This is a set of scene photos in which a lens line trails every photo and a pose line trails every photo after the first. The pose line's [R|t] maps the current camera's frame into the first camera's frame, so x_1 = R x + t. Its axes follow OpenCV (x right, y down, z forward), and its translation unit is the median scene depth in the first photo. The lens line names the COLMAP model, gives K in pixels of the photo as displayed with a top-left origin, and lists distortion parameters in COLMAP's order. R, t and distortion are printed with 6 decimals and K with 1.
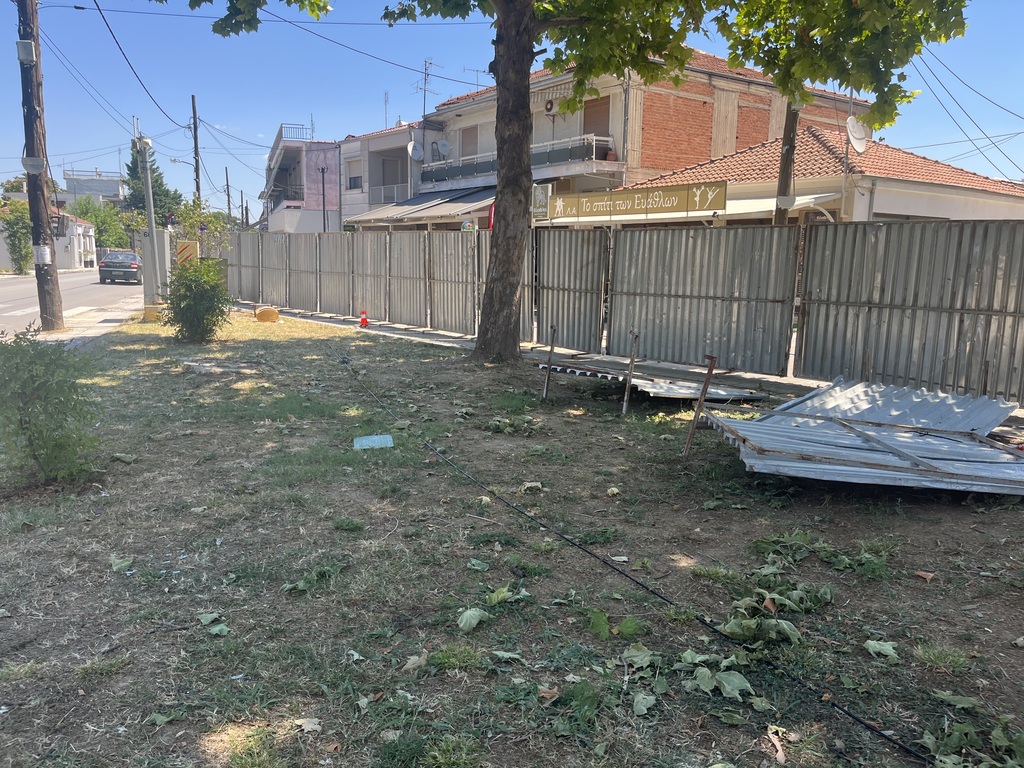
lens RADIAL K [[781.9, 0, 511.1], [0, 781.9, 383.1], [0, 0, 1]] dist [0.074212, -0.094133]
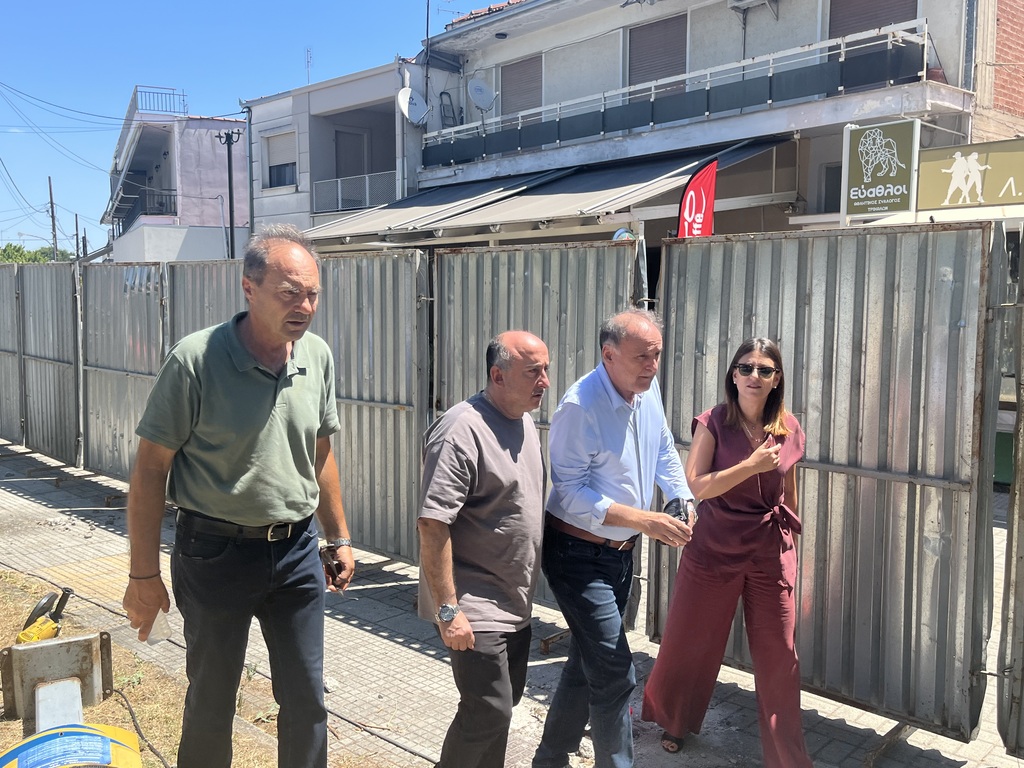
lens RADIAL K [[902.9, 0, 512.3], [0, 902.9, 385.4], [0, 0, 1]] dist [0.038976, -0.007267]
pose [[0.993534, -0.024206, 0.110927, -0.125021], [0.031098, 0.997663, -0.060832, -0.075845], [-0.109196, 0.063888, 0.991965, 0.416377]]
